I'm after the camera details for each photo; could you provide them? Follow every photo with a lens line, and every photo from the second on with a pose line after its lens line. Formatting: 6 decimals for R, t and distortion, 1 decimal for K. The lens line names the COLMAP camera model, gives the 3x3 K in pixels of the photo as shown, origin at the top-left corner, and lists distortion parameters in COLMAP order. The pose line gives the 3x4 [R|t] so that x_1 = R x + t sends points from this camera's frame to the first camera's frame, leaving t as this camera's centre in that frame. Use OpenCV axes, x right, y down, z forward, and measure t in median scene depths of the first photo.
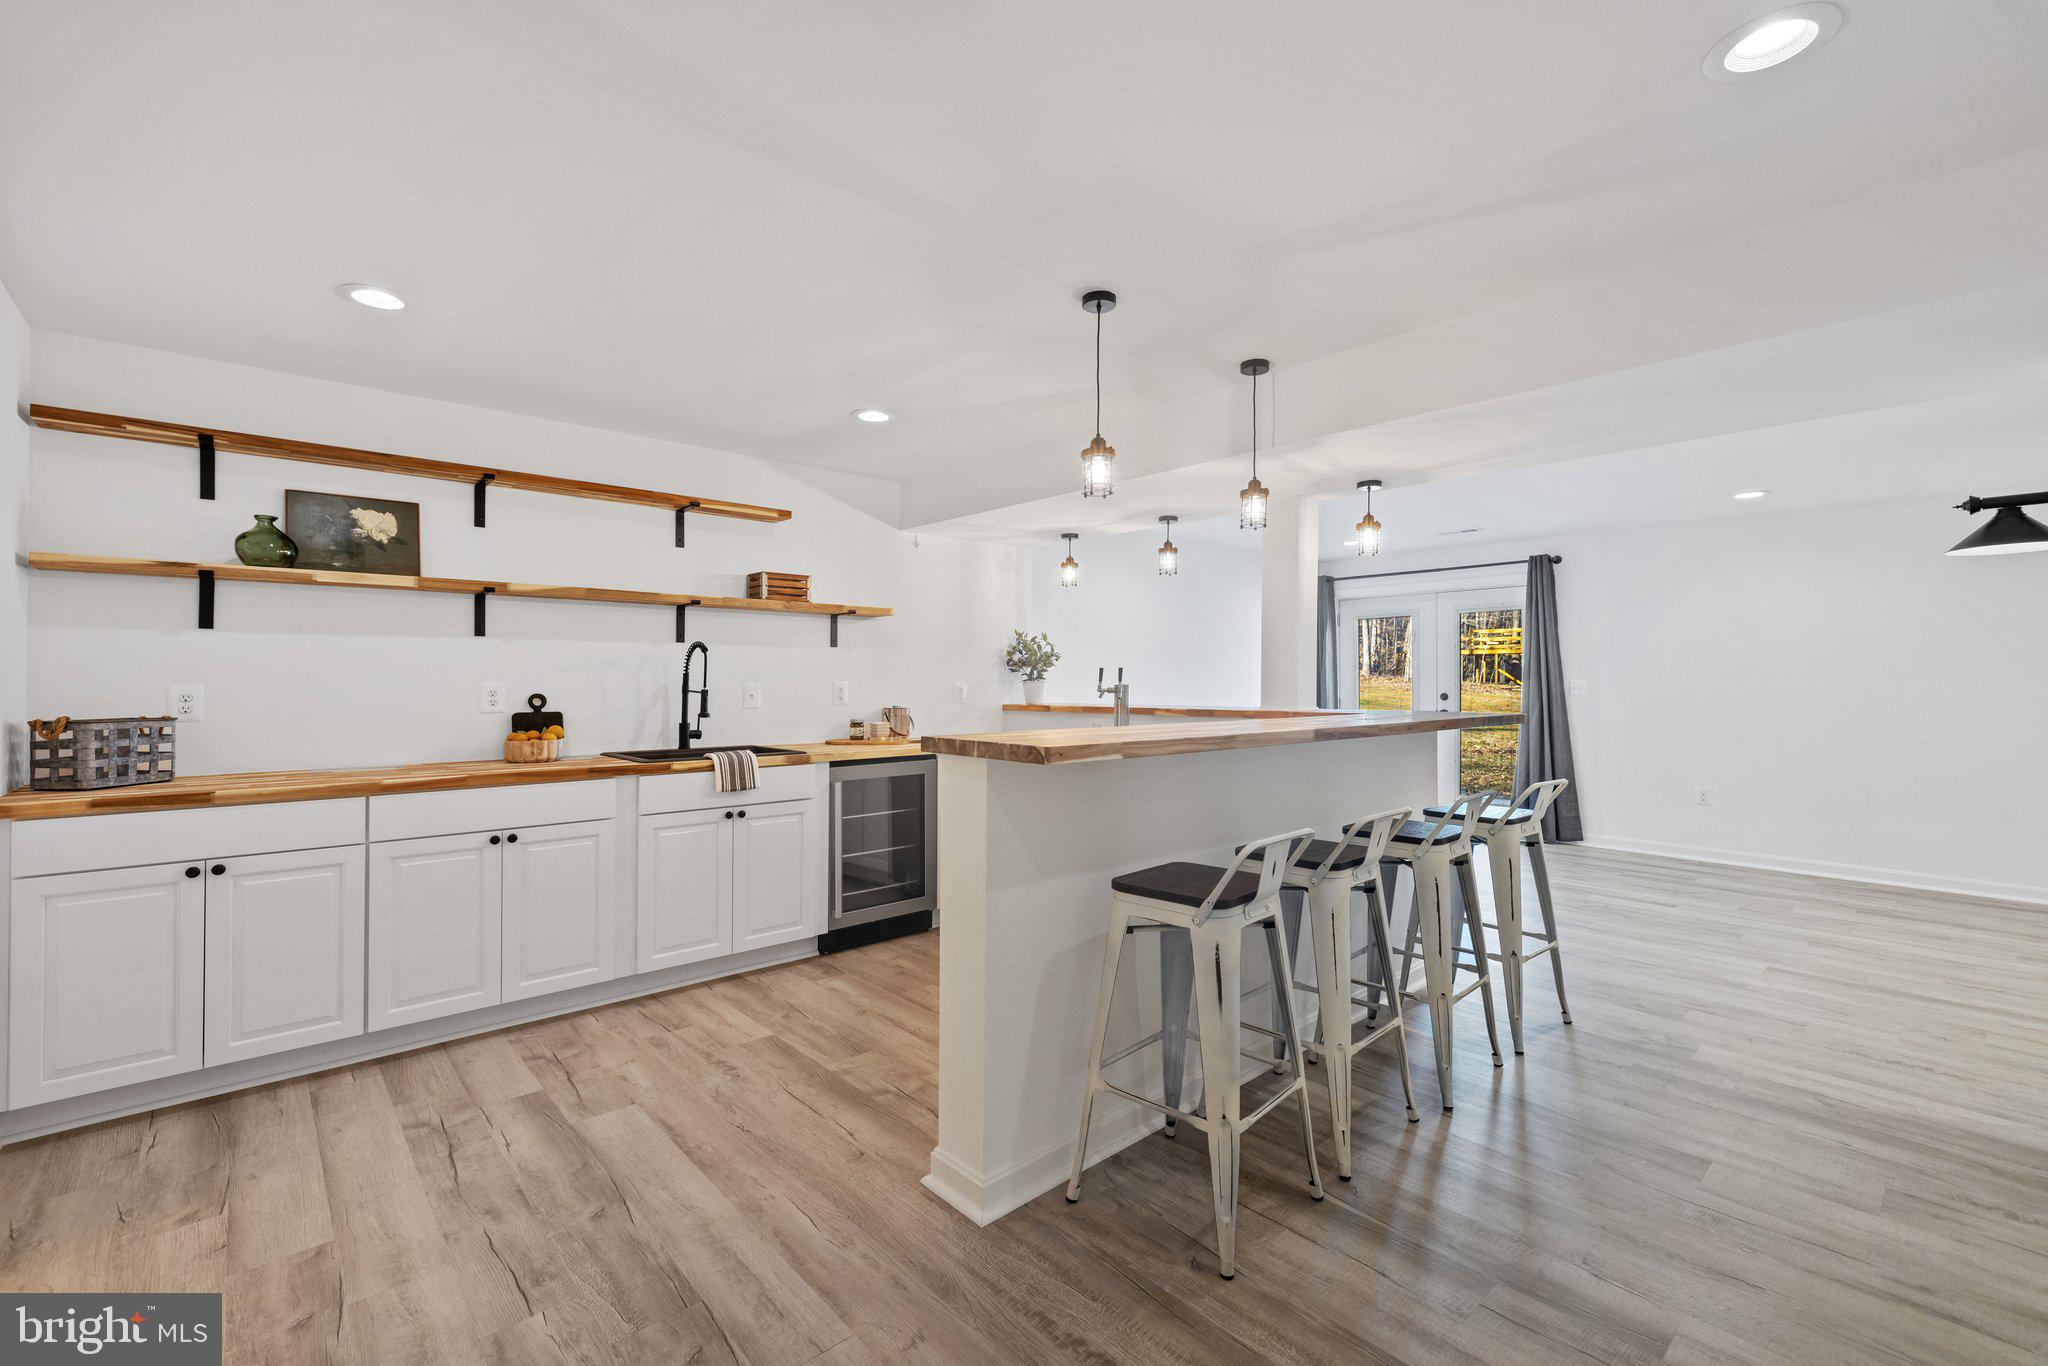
lens RADIAL K [[869.3, 0, 1019.9], [0, 869.3, 685.1], [0, 0, 1]] dist [-0.001651, -0.000073]
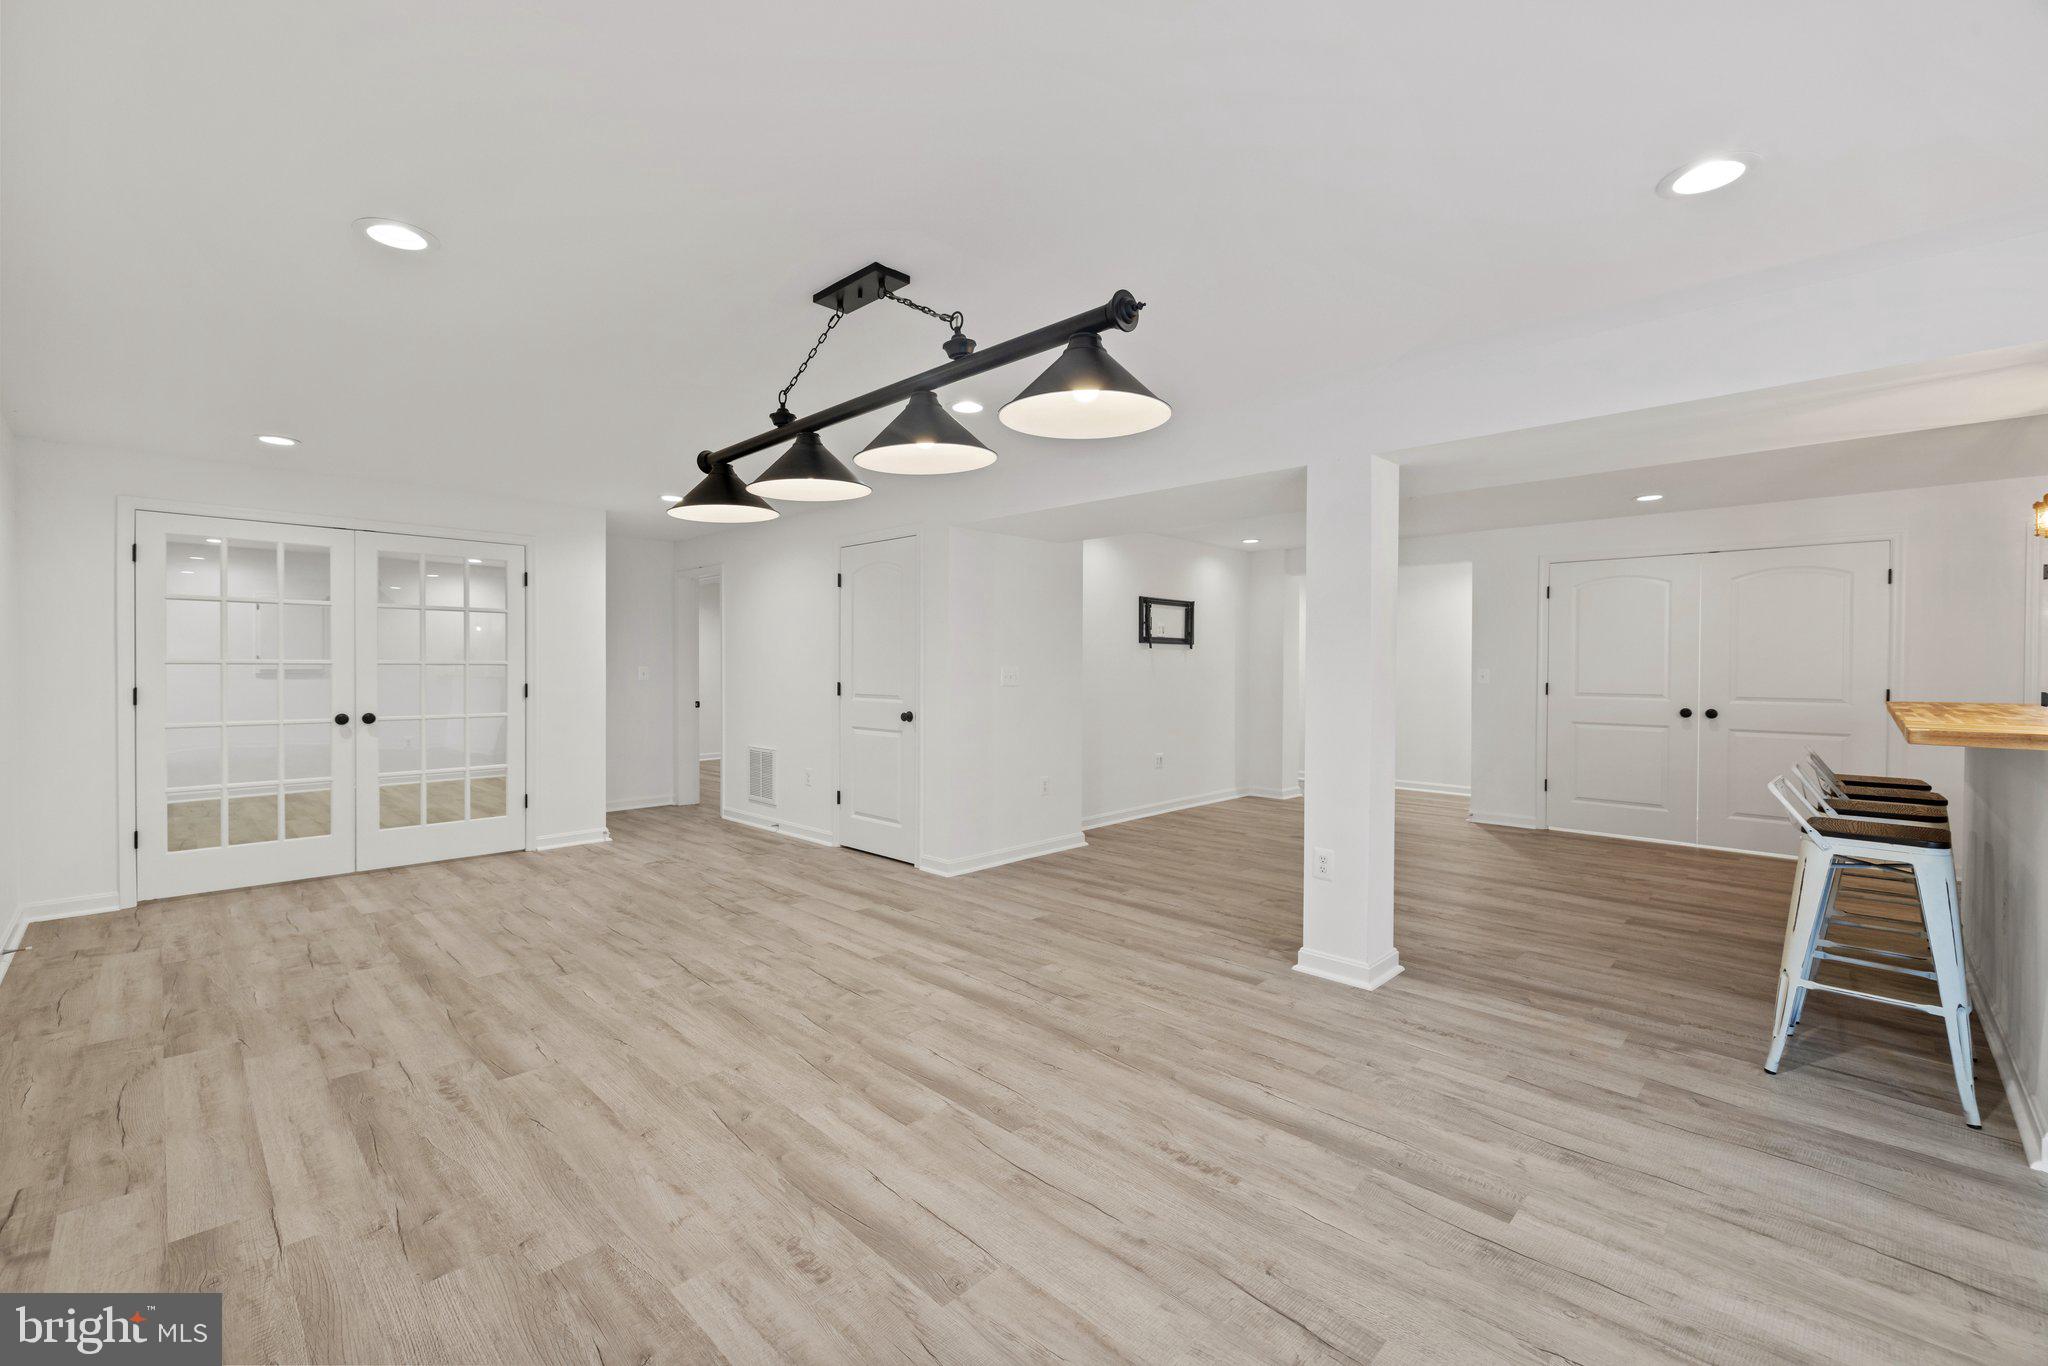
lens RADIAL K [[869.3, 0, 1021.3], [0, 869.3, 676.0], [0, 0, 1]] dist [-0.001651, -0.000073]
pose [[-0.996907, -0.004485, -0.078466, 1.171596], [-0.005749, 0.999857, 0.015887, -0.008826], [0.078383, 0.016289, -0.996790, 1.460192]]
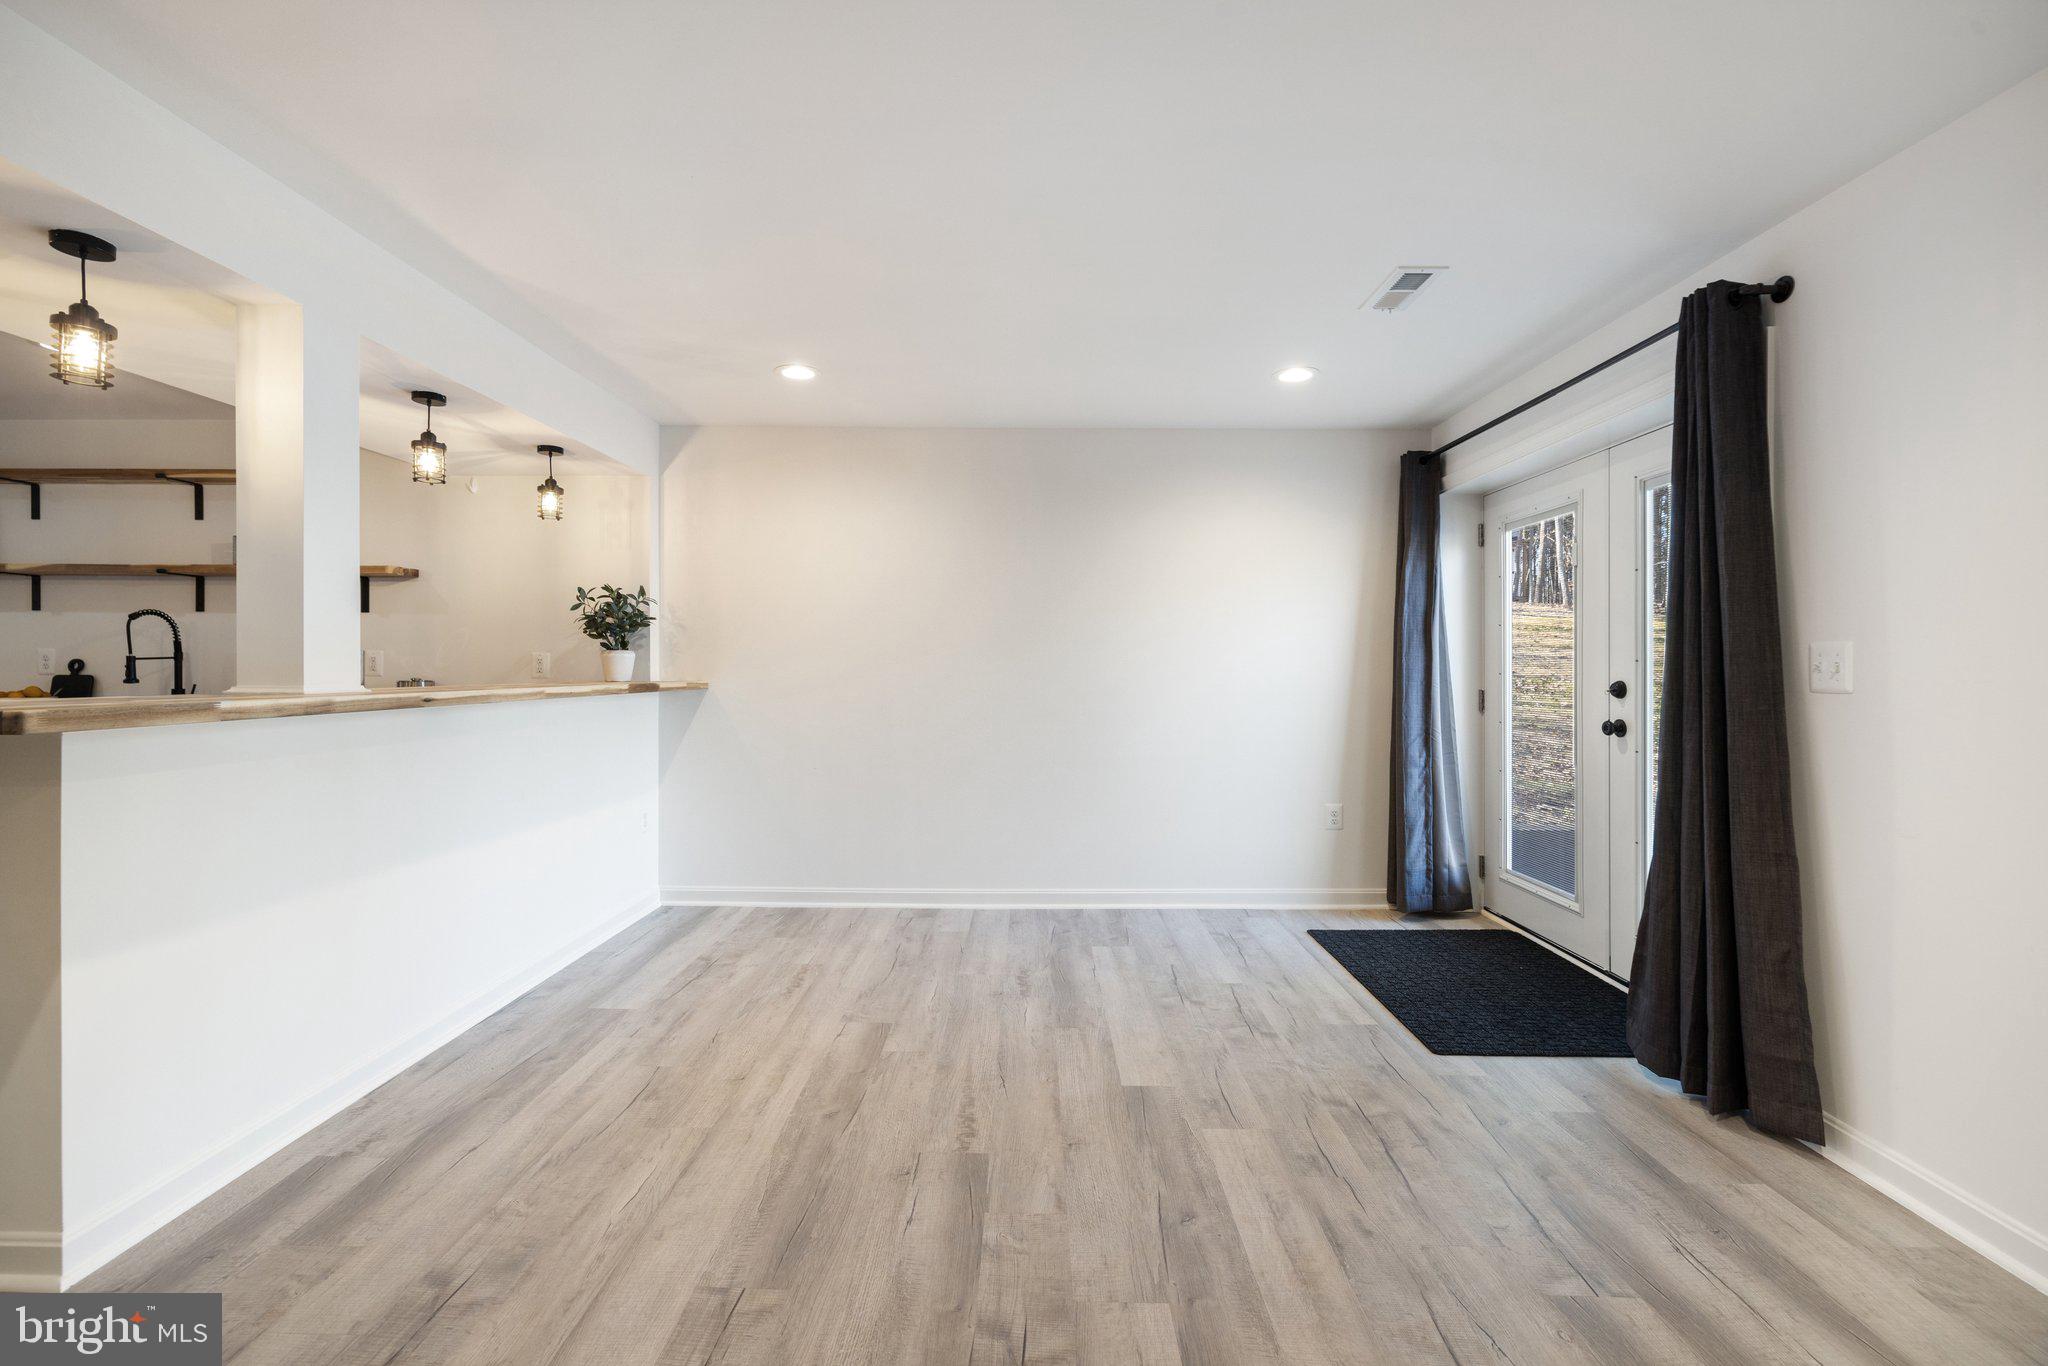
lens RADIAL K [[869.3, 0, 993.3], [0, 869.3, 657.1], [0, 0, 1]] dist [-0.001651, -0.000073]
pose [[0.734737, -0.000846, -0.678352, 1.087771], [-0.008760, 0.999904, -0.010735, 0.008104], [0.678296, 0.013830, 0.734659, 0.953513]]
